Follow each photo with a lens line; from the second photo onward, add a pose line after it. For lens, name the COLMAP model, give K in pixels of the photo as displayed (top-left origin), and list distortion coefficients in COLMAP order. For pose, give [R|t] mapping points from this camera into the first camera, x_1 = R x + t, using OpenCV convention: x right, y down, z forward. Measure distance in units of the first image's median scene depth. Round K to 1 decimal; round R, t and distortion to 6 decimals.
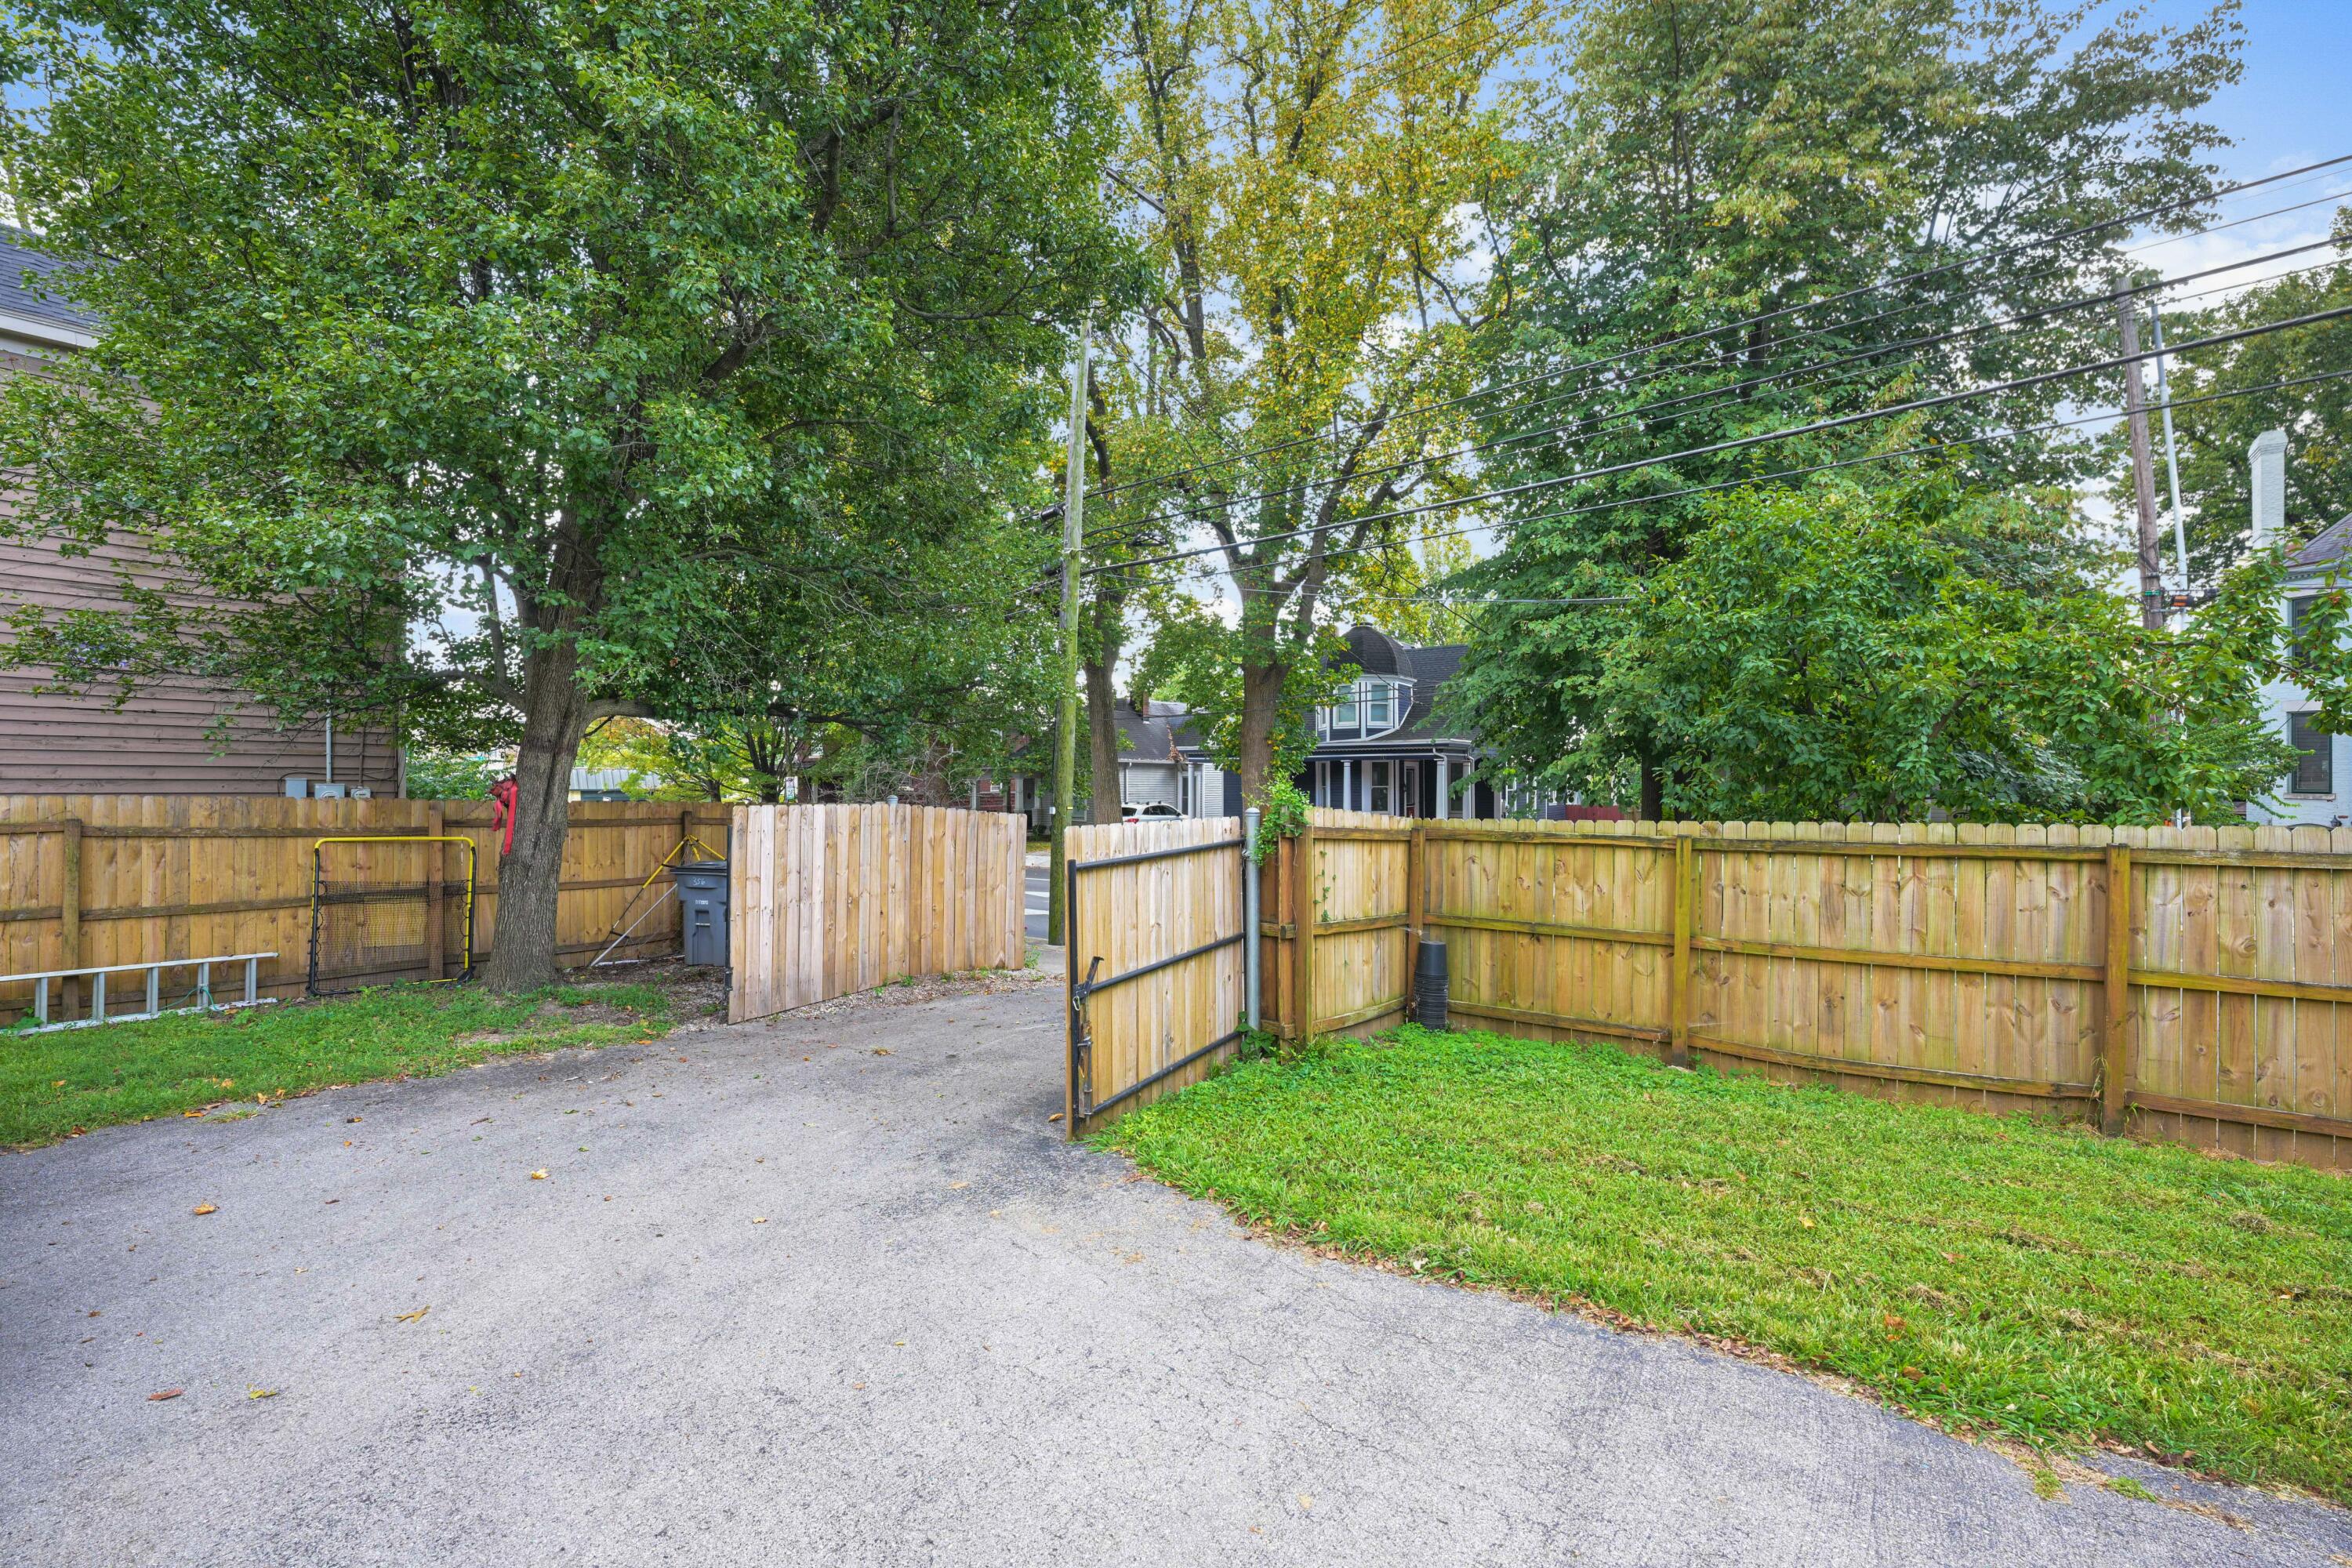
lens RADIAL K [[989.8, 0, 1177.0], [0, 989.8, 772.0], [0, 0, 1]] dist [-0.011511, 0.000887]
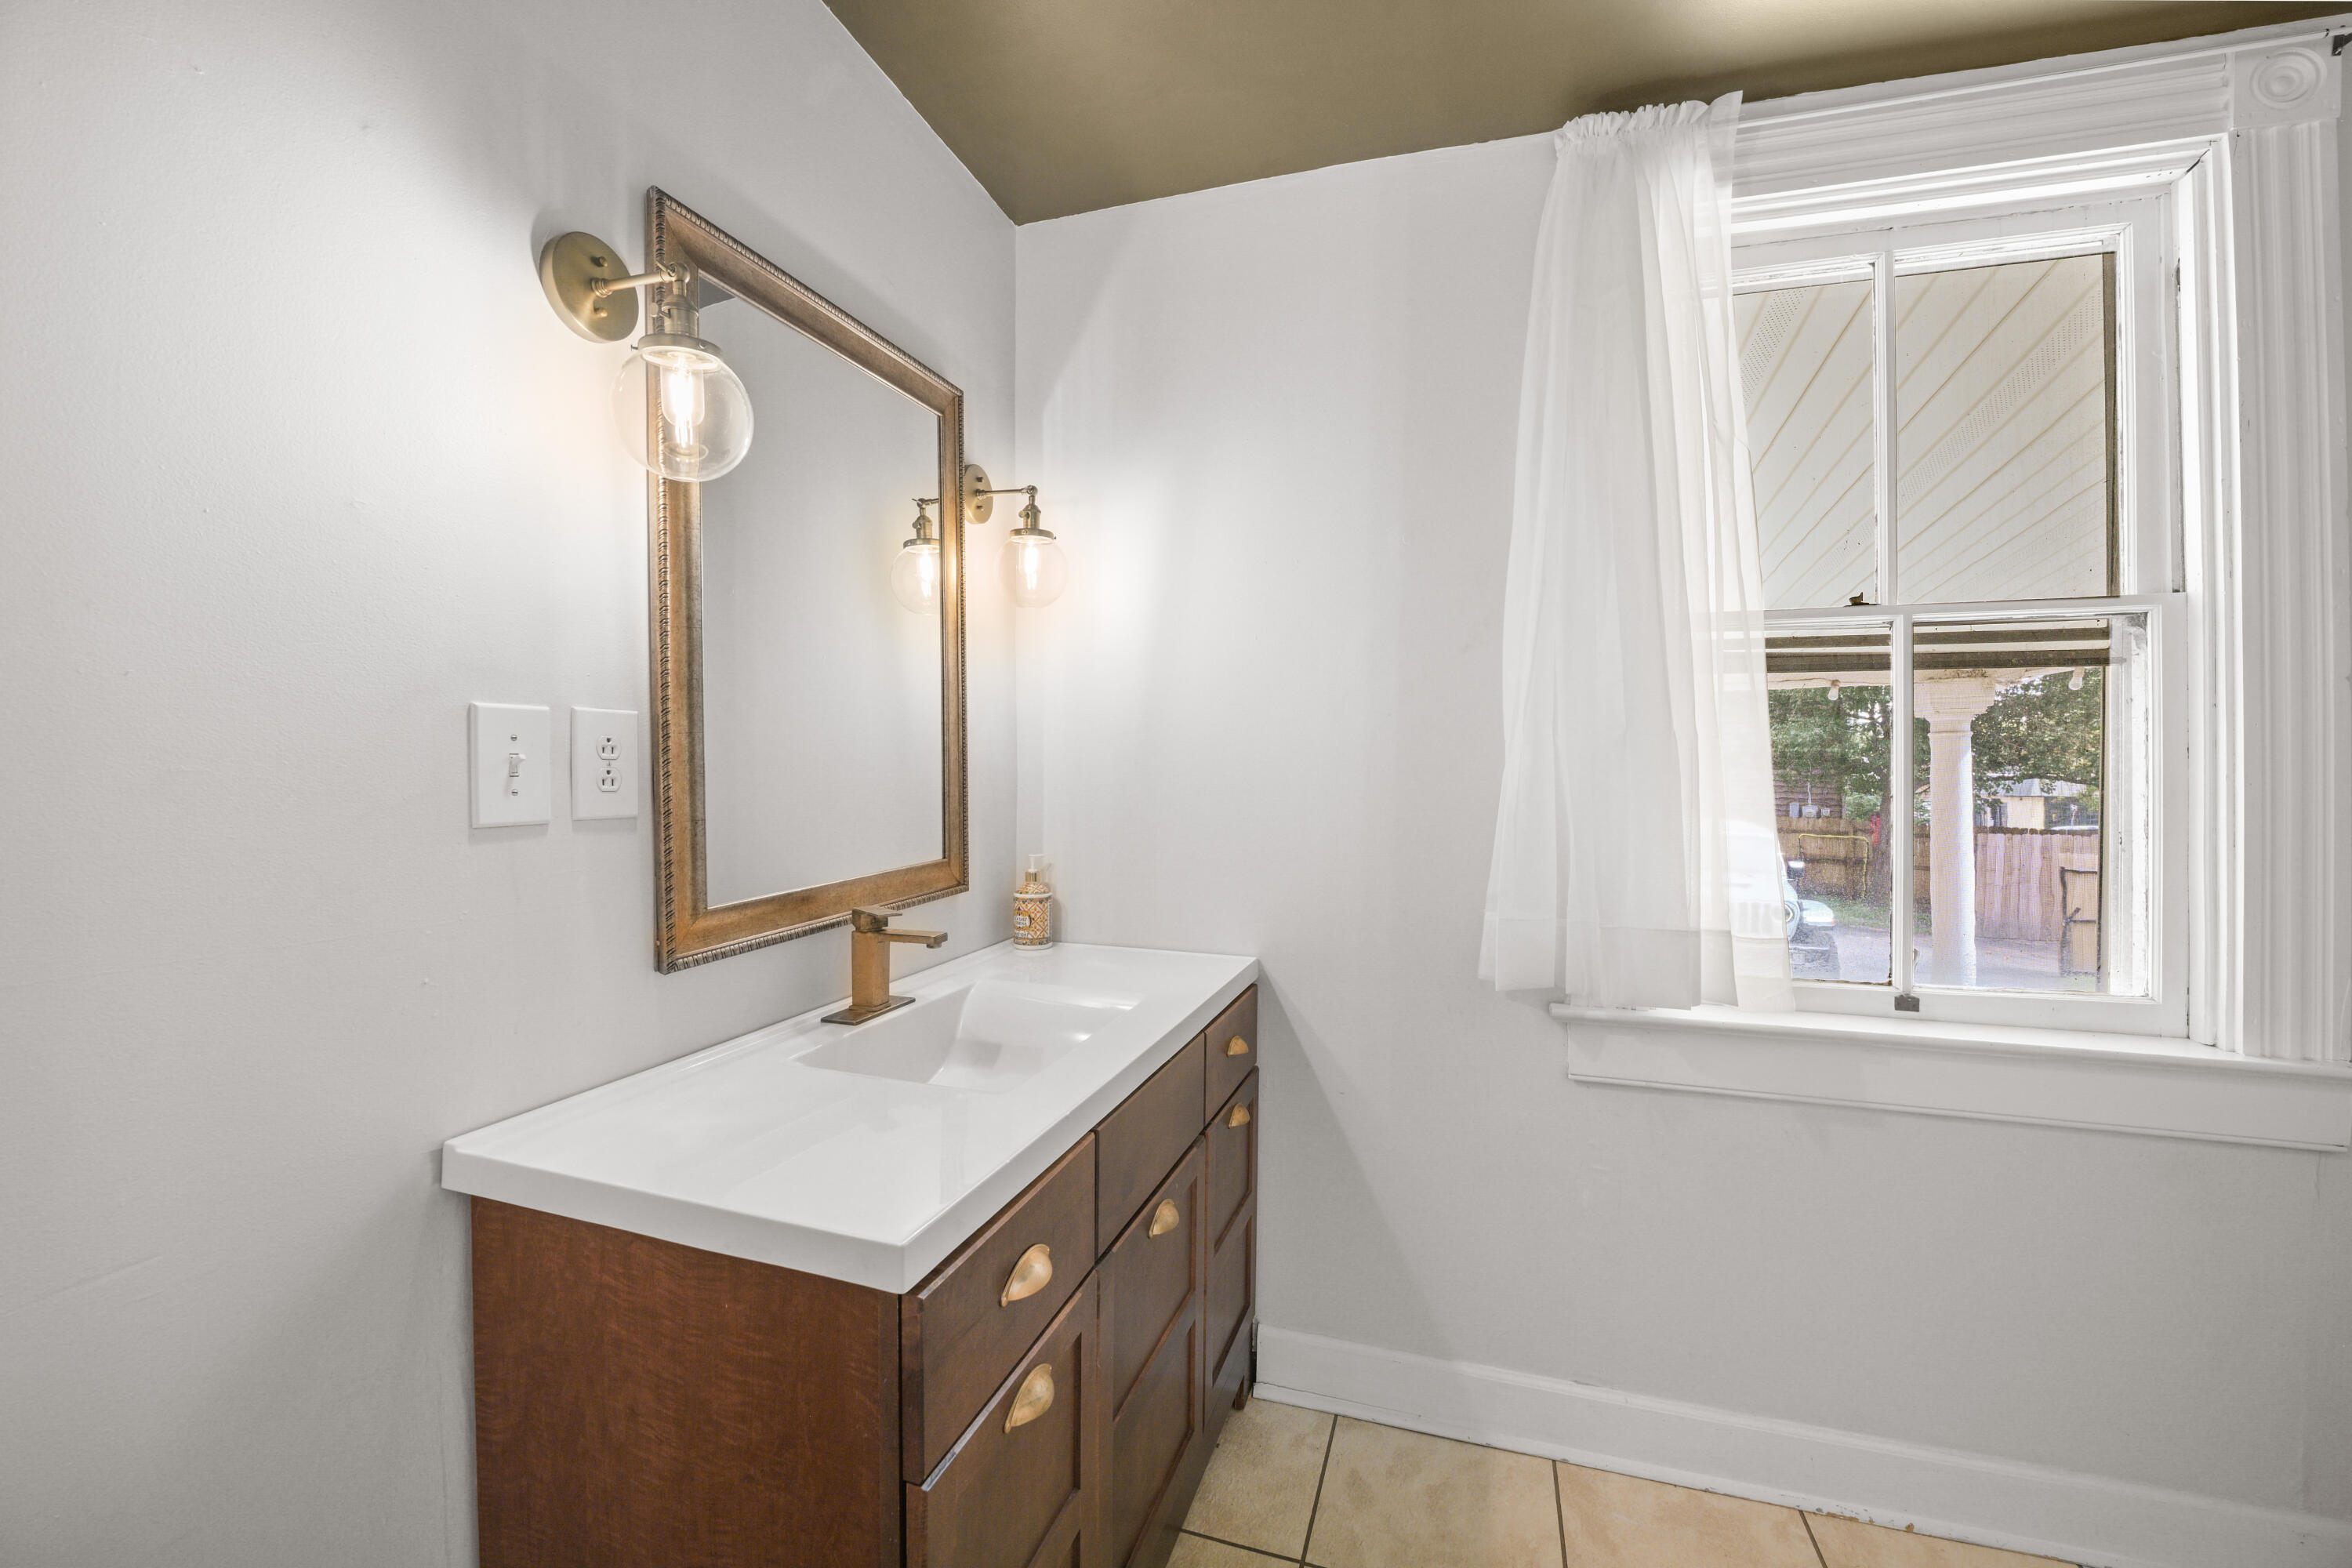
lens RADIAL K [[989.8, 0, 1179.4], [0, 989.8, 769.9], [0, 0, 1]] dist [-0.011511, 0.000887]
pose [[0.268228, 0.002718, -0.963352, 1.103647], [0.010435, 0.999929, 0.005726, -0.126740], [0.963299, -0.011588, 0.268181, -1.182532]]
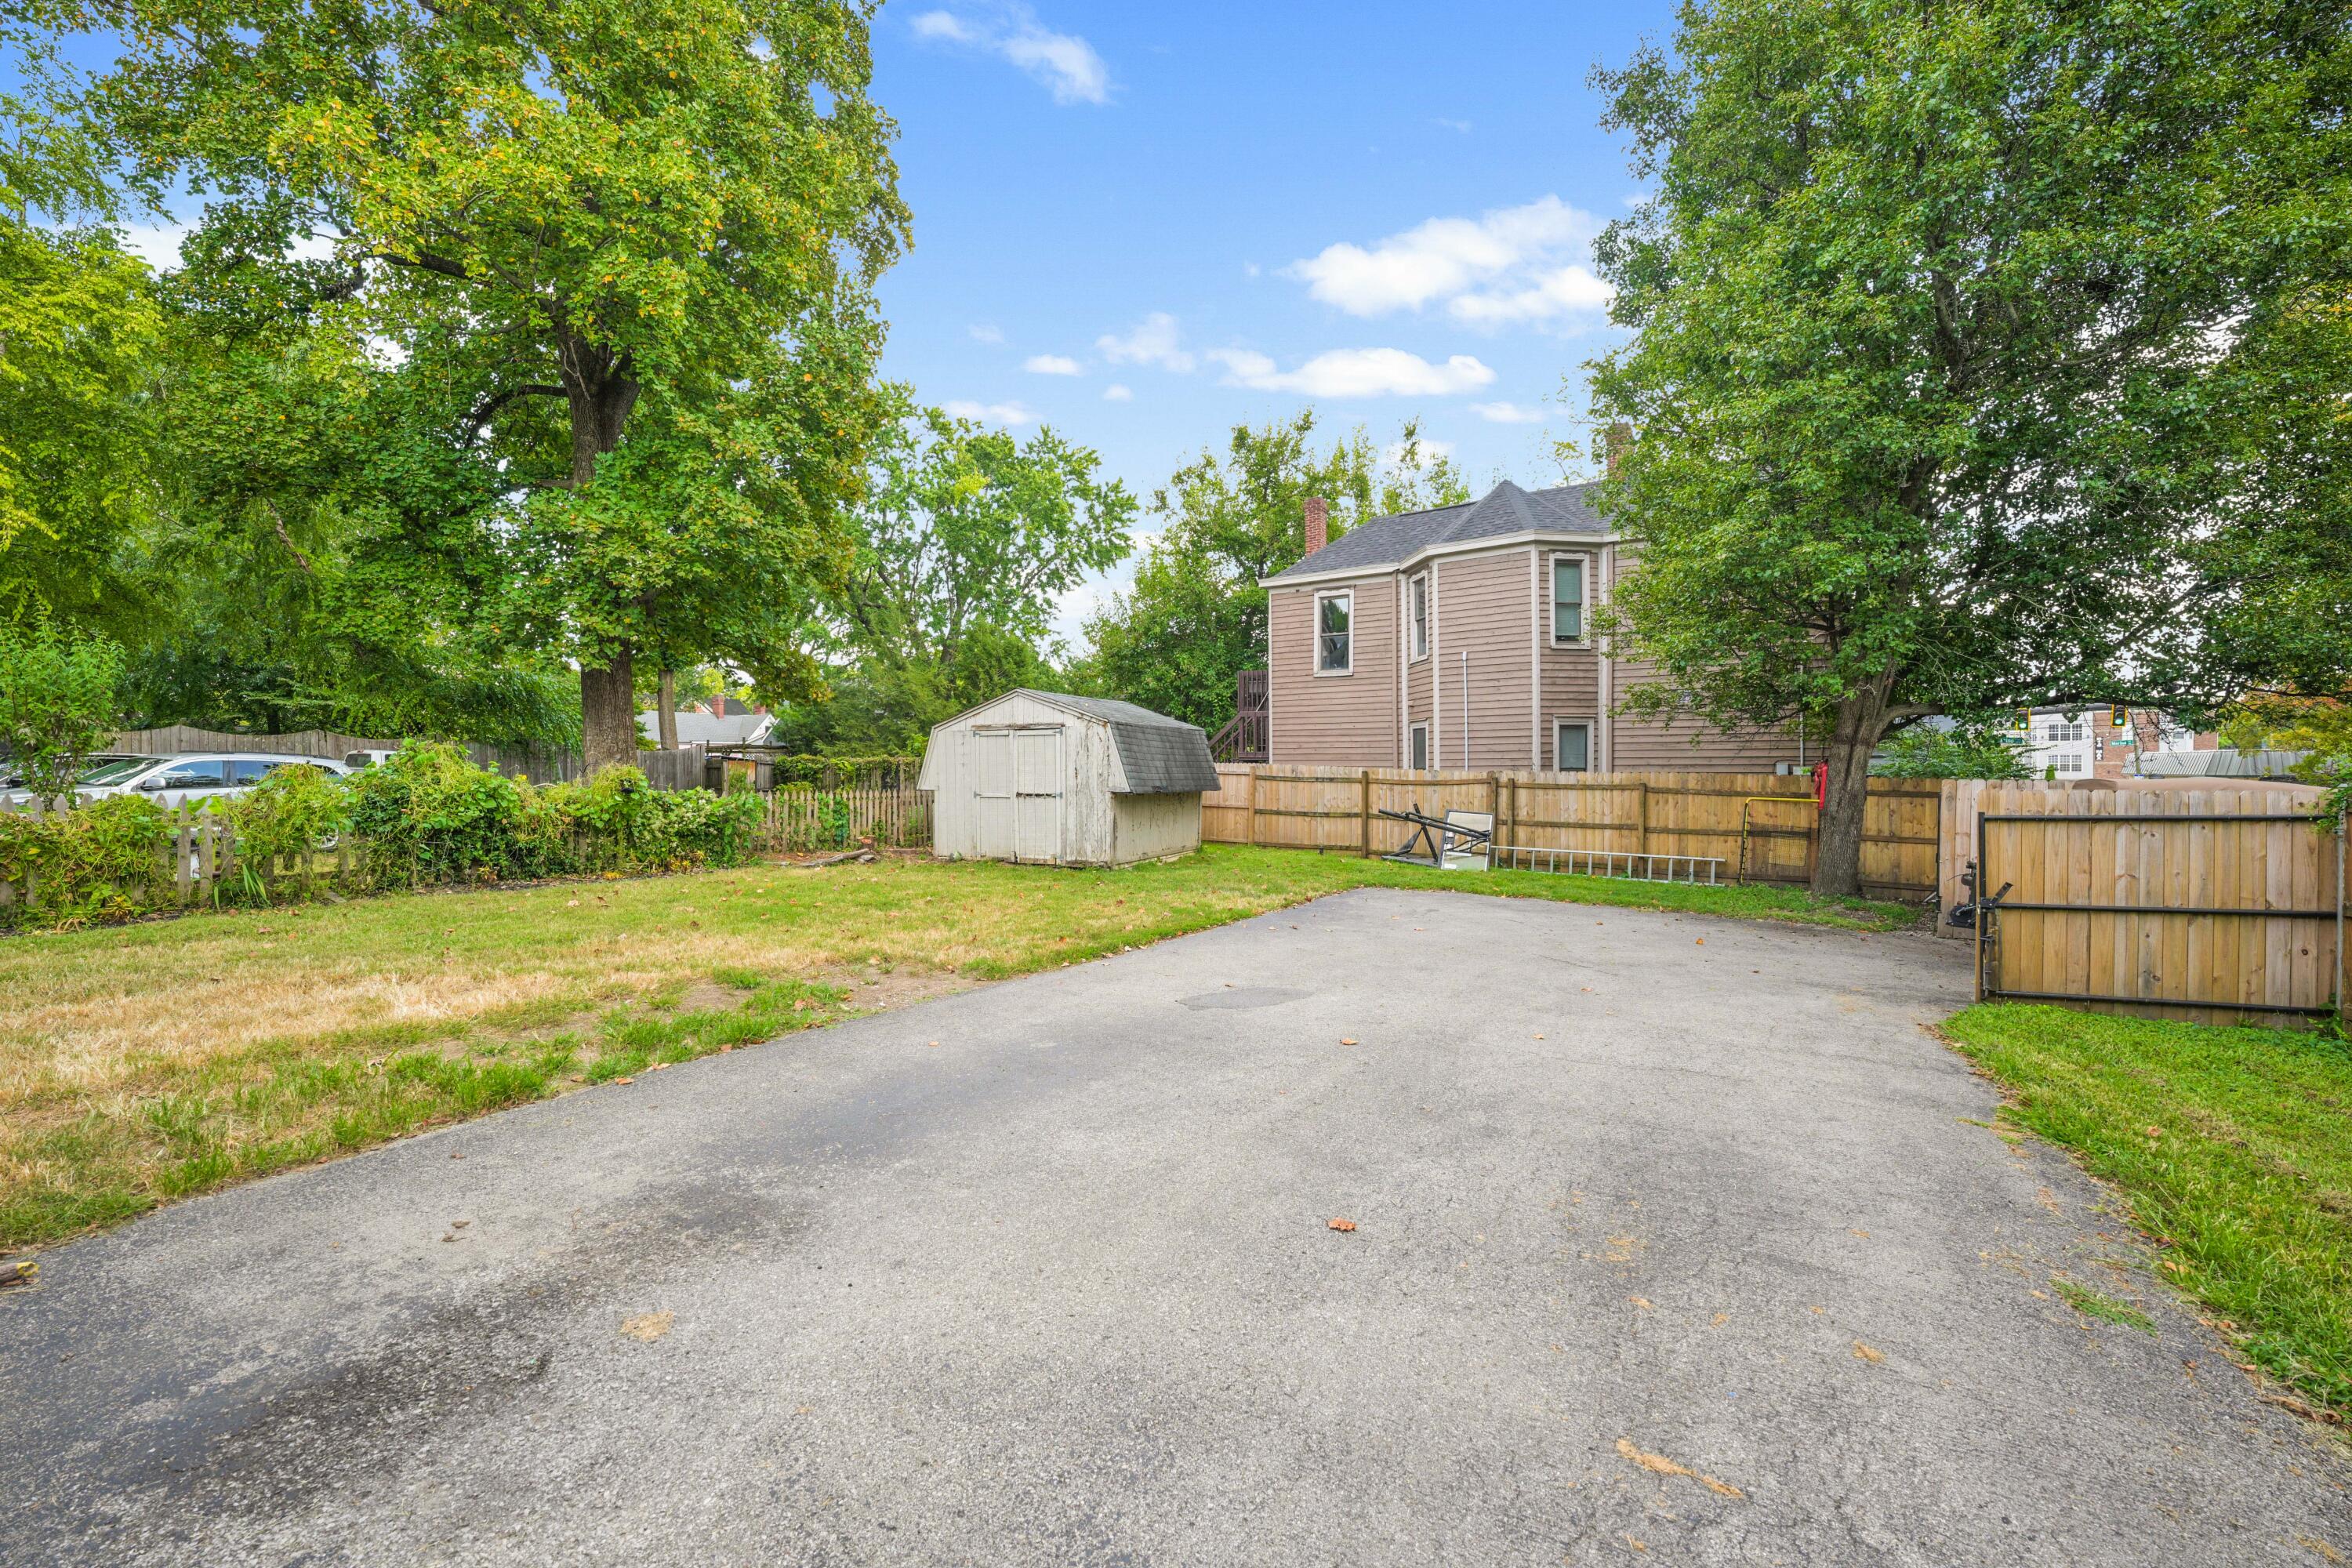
lens RADIAL K [[989.8, 0, 1177.9], [0, 989.8, 779.2], [0, 0, 1]] dist [-0.011511, 0.000887]
pose [[0.125156, 0.008187, -0.992103, 0.774860], [0.011685, 0.999884, 0.009725, 0.007739], [0.992068, -0.012810, 0.125046, -0.228826]]
